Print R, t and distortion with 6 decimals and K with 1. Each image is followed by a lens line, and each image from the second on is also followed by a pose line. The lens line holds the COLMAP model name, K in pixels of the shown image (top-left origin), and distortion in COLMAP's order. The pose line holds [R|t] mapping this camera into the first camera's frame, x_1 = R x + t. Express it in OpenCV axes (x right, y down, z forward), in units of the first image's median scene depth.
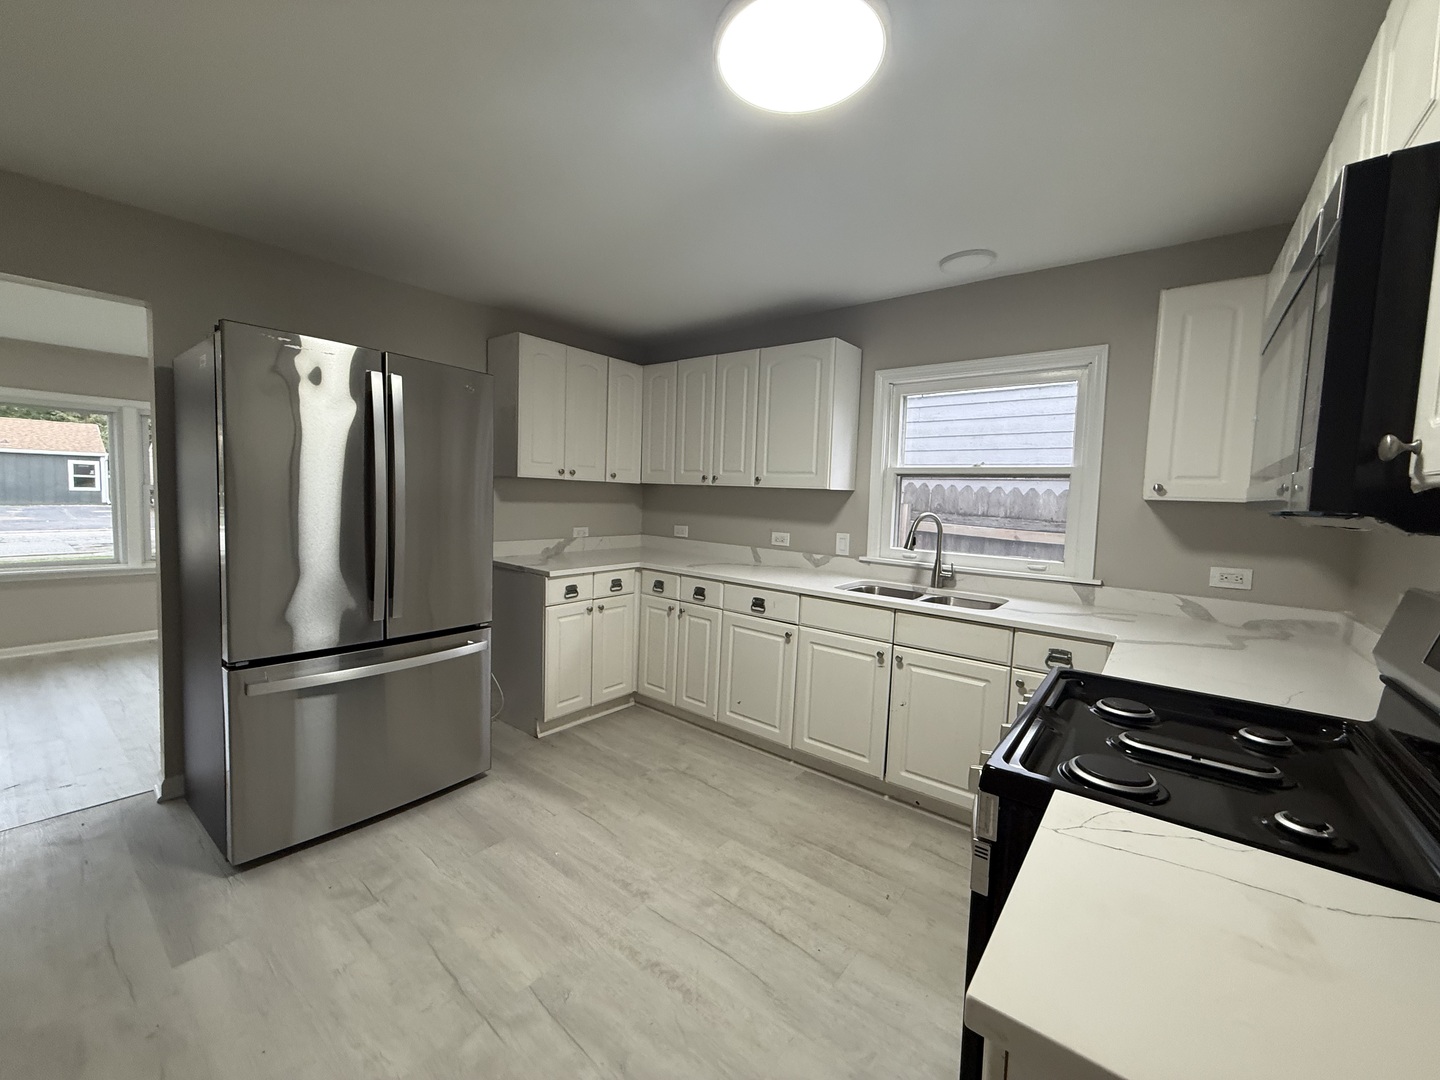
lens RADIAL K [[577.1, 0, 715.7], [0, 577.1, 534.1], [0, 0, 1]] dist [0.004010, -0.000634]
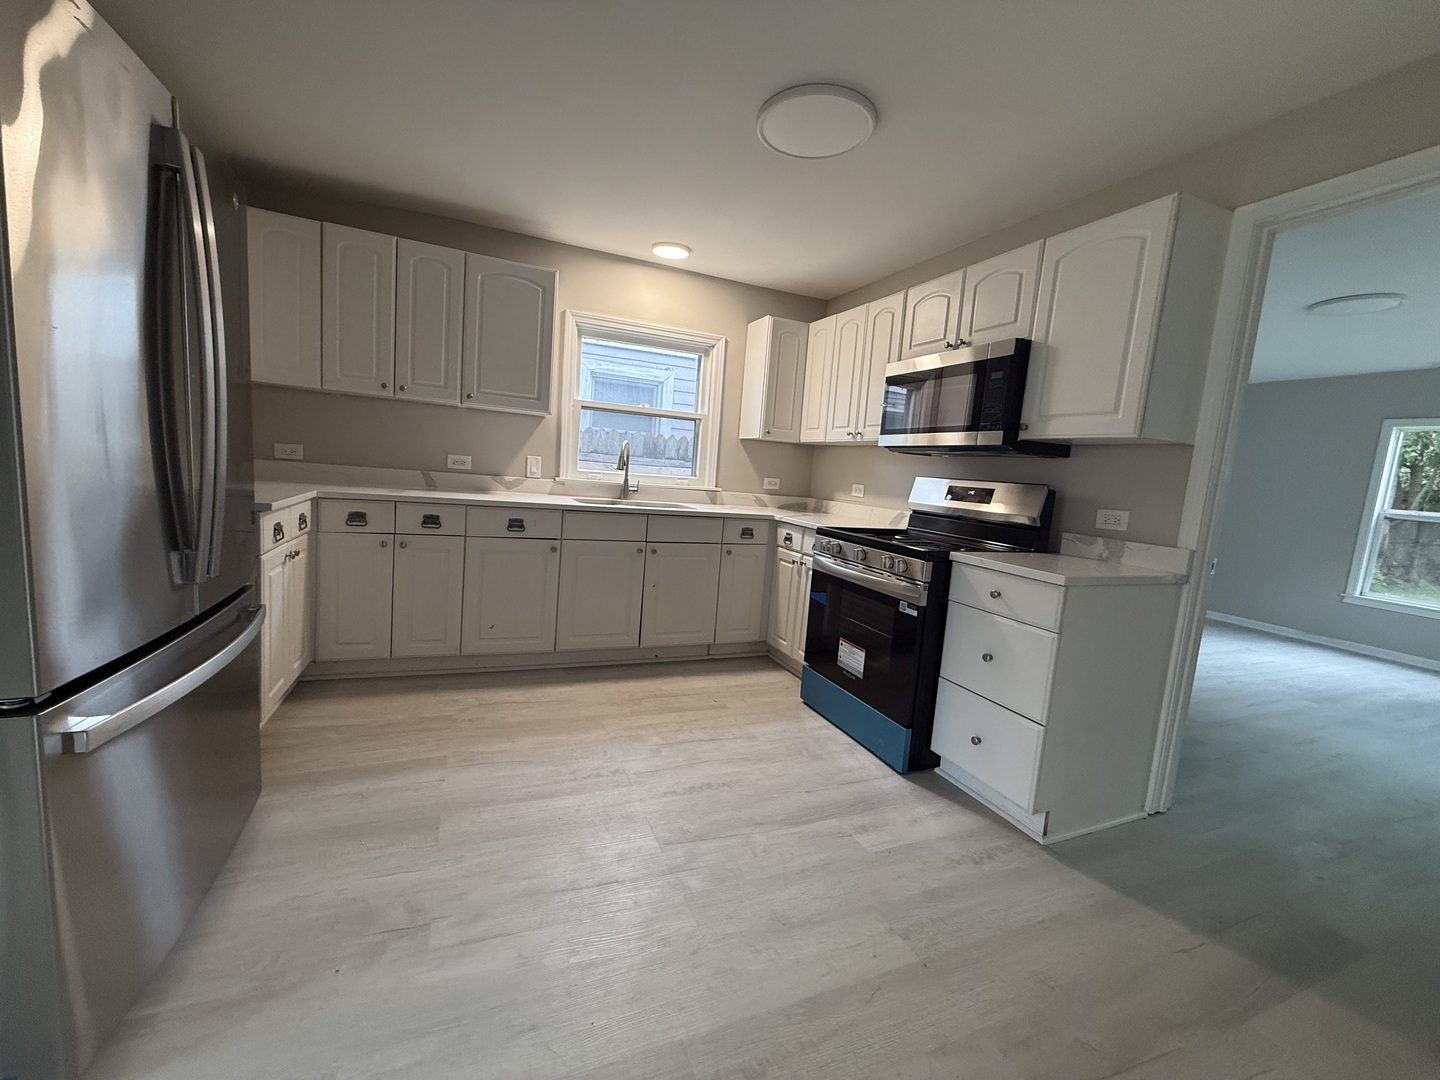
lens RADIAL K [[577.1, 0, 716.4], [0, 577.1, 537.5], [0, 0, 1]] dist [0.004010, -0.000634]
pose [[0.484575, -0.103350, 0.868623, -0.730313], [-0.000345, 0.992973, 0.118338, 0.027373], [-0.874750, -0.057643, 0.481134, 0.237940]]
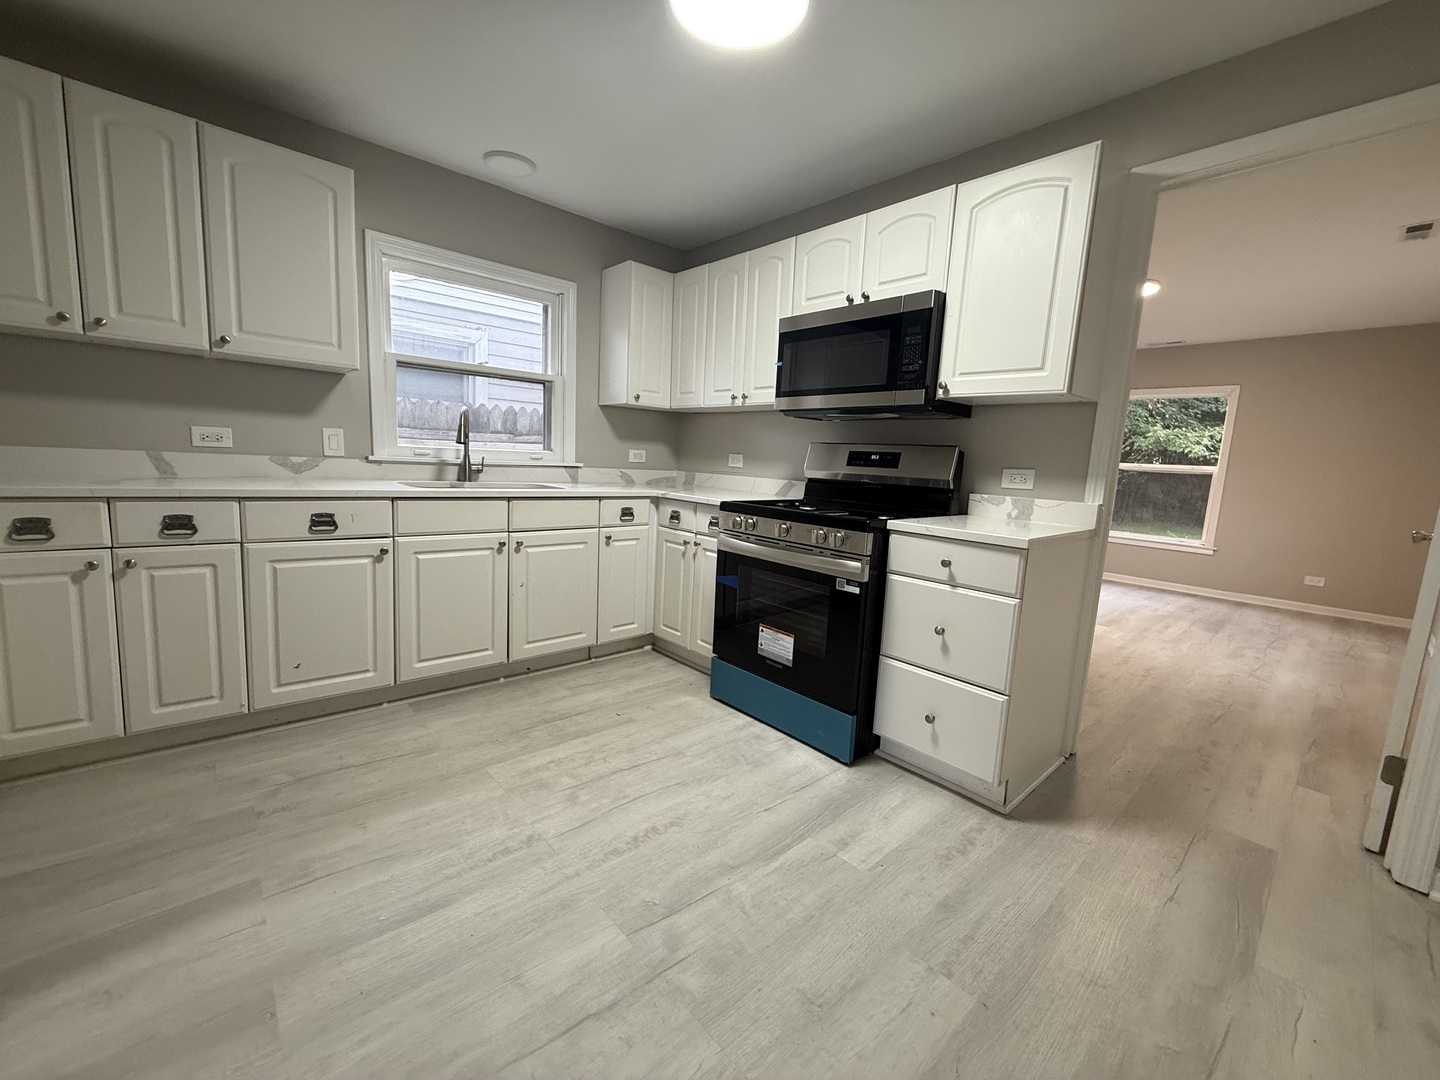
lens RADIAL K [[577.1, 0, 716.5], [0, 577.1, 536.5], [0, 0, 1]] dist [0.004010, -0.000634]
pose [[0.175994, -0.162434, 0.970897, -0.631227], [0.022953, 0.986701, 0.160917, 0.038897], [-0.984124, -0.006036, 0.177382, 0.440671]]
